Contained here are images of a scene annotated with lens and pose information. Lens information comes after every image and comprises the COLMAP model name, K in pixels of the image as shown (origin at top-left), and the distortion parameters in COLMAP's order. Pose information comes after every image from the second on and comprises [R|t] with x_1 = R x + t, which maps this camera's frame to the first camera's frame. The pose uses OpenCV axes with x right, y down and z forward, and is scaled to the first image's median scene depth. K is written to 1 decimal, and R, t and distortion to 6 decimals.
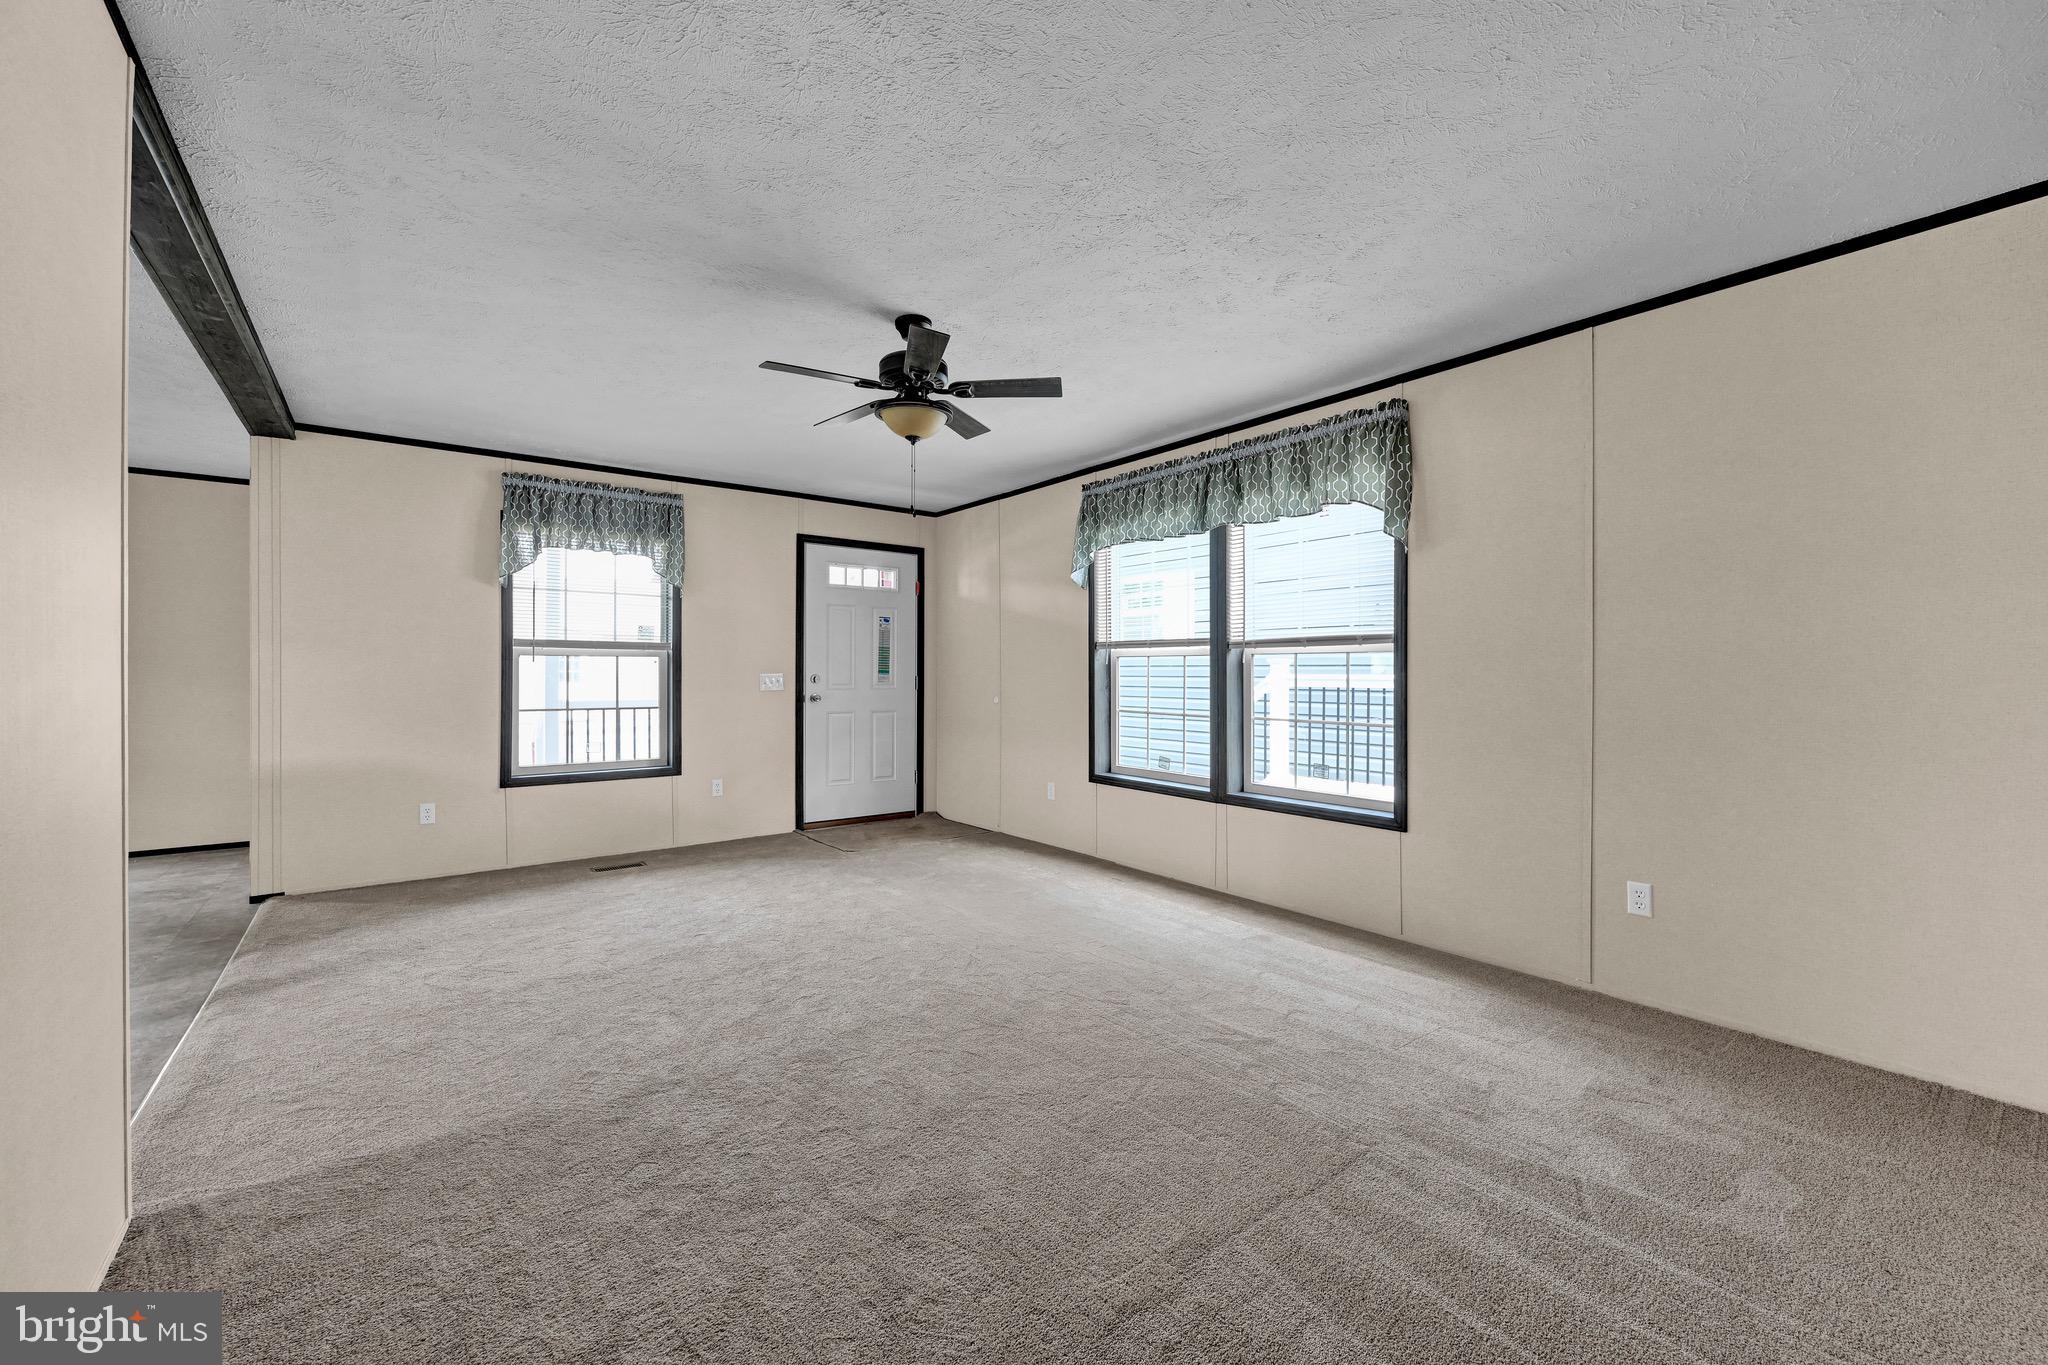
lens RADIAL K [[820.0, 0, 1024.0], [0, 820.0, 682.5], [0, 0, 1]] dist [0.000426, -0.000049]
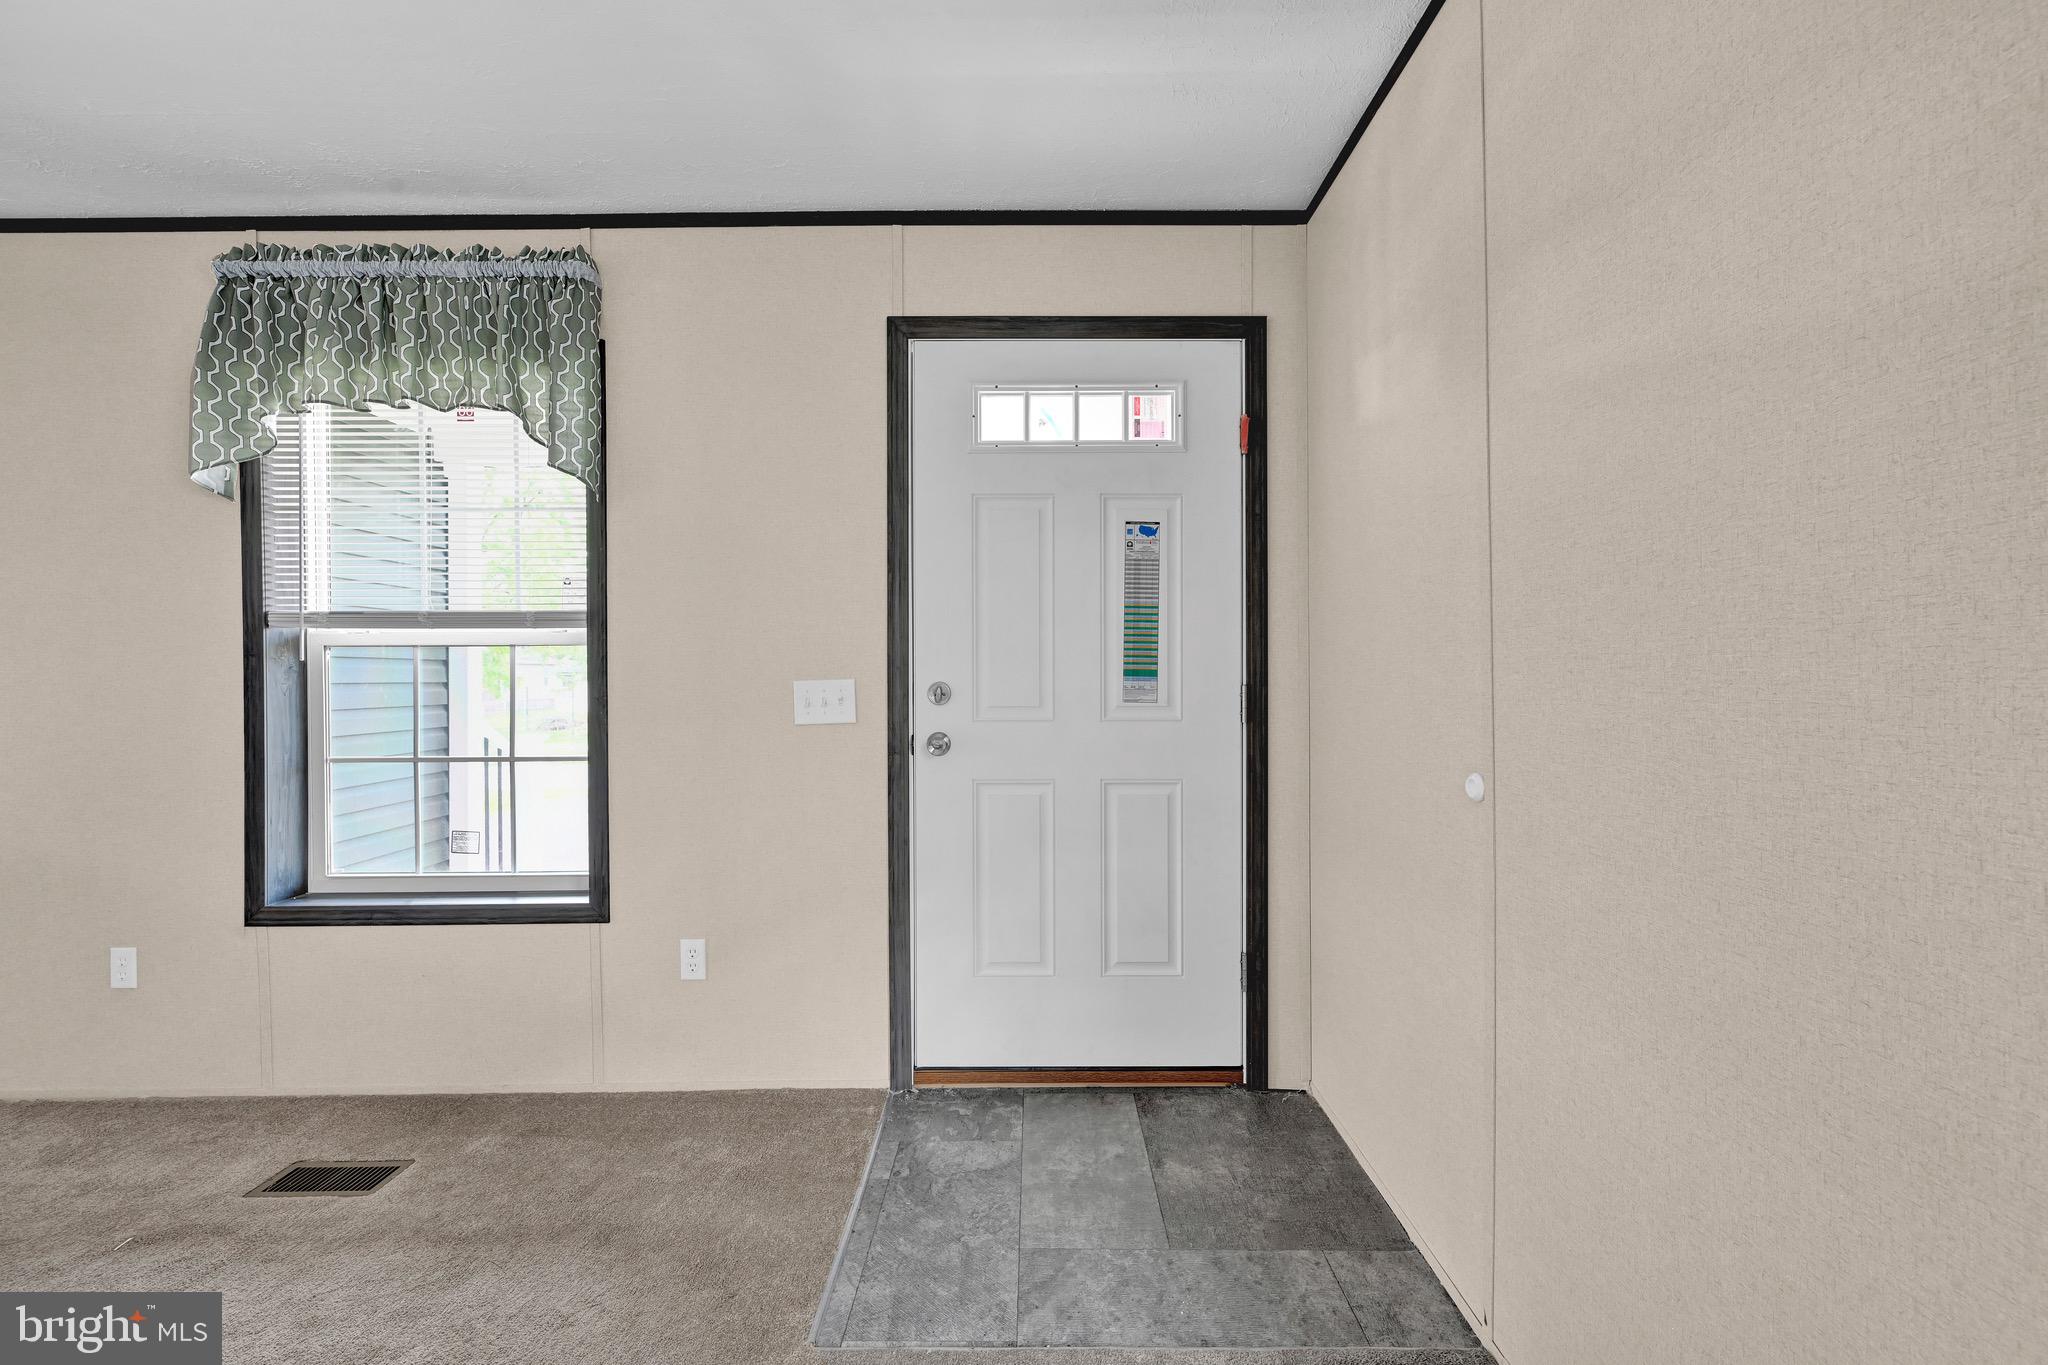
lens RADIAL K [[820.0, 0, 1024.0], [0, 820.0, 682.5], [0, 0, 1]] dist [0.000426, -0.000049]
pose [[0.797257, -0.005349, -0.603616, 0.006679], [0.002553, 0.999982, -0.005491, -0.007287], [0.603635, 0.002837, 0.797256, 0.721314]]
